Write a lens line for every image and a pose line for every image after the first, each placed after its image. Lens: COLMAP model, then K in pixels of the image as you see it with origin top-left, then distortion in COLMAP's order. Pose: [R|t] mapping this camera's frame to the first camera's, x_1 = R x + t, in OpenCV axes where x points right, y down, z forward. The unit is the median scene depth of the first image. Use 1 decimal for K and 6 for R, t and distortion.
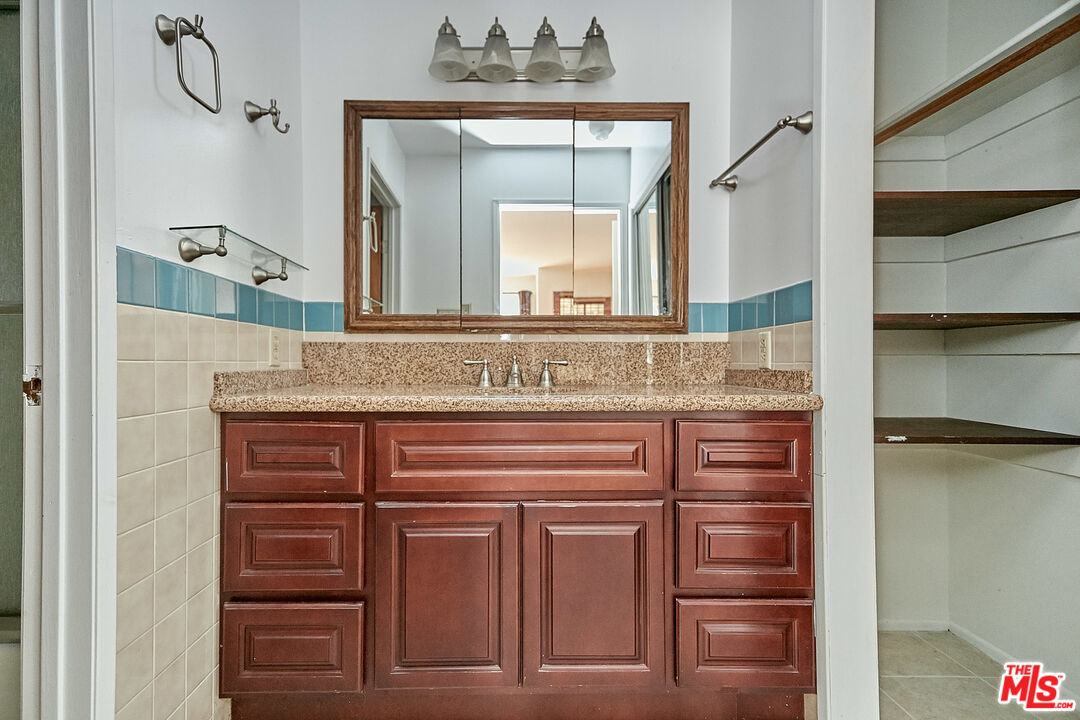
lens RADIAL K [[537.1, 0, 539.4], [0, 537.1, 362.0], [0, 0, 1]] dist [0.024179, 0.000102]
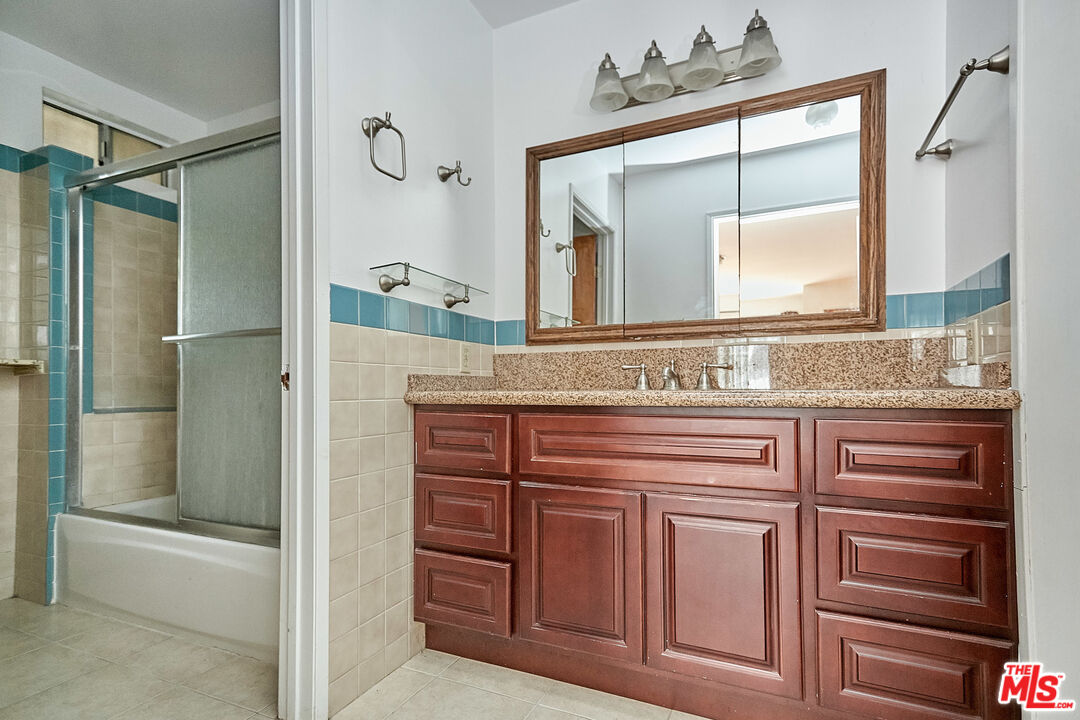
lens RADIAL K [[521.7, 0, 539.0], [0, 521.7, 373.8], [0, 0, 1]] dist [0.021890, -0.000427]
pose [[0.906694, -0.020169, -0.421308, 0.214200], [0.014304, 0.999752, -0.017076, 0.041785], [0.421547, 0.009457, 0.906757, -0.024964]]
